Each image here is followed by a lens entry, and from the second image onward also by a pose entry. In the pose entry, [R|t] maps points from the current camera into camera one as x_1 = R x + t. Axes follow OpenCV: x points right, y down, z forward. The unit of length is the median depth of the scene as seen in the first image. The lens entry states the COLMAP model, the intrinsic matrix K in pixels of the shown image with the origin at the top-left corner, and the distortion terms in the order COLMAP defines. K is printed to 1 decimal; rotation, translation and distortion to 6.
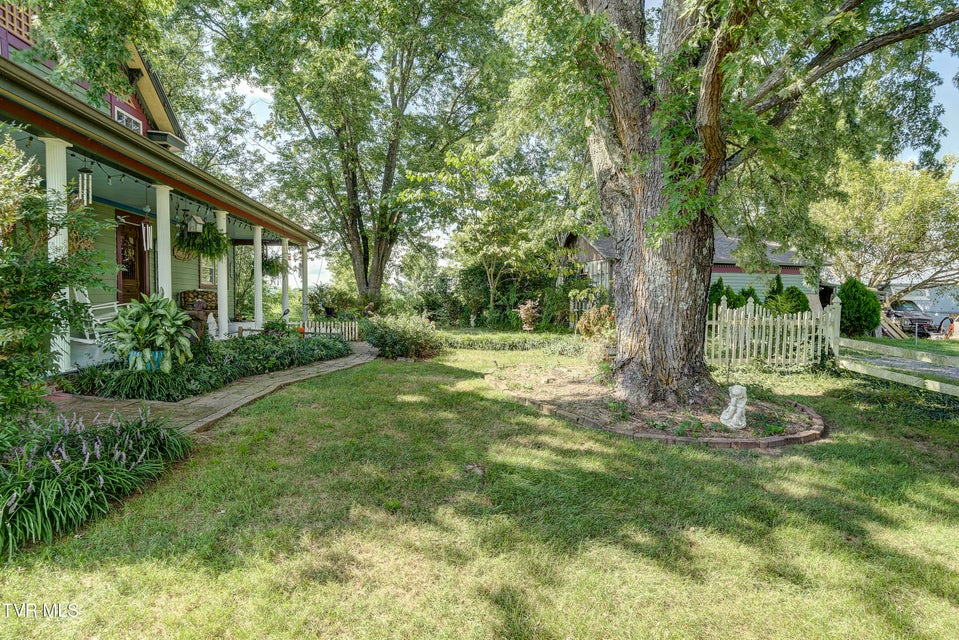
lens RADIAL K [[507.1, 0, 478.8], [0, 507.1, 322.0], [0, 0, 1]] dist [0.000521, -0.002738]
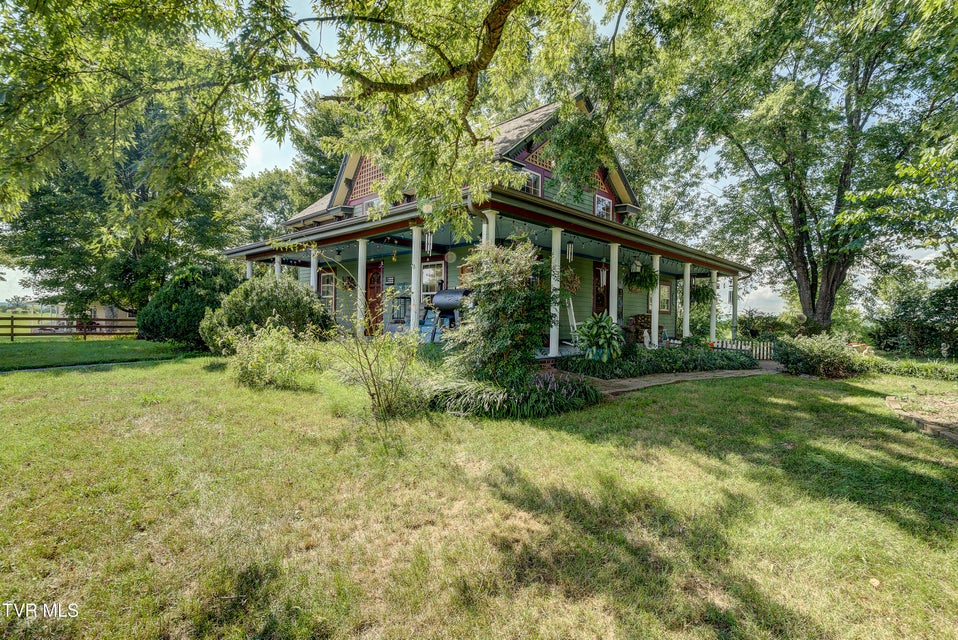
lens RADIAL K [[473.9, 0, 478.8], [0, 473.9, 320.0], [0, 0, 1]] dist [-0.005672, -0.001011]
pose [[0.621172, 0.002371, -0.783670, 0.174146], [-0.052579, 0.997868, -0.038658, 0.026727], [0.781908, 0.065218, 0.619973, -0.135981]]
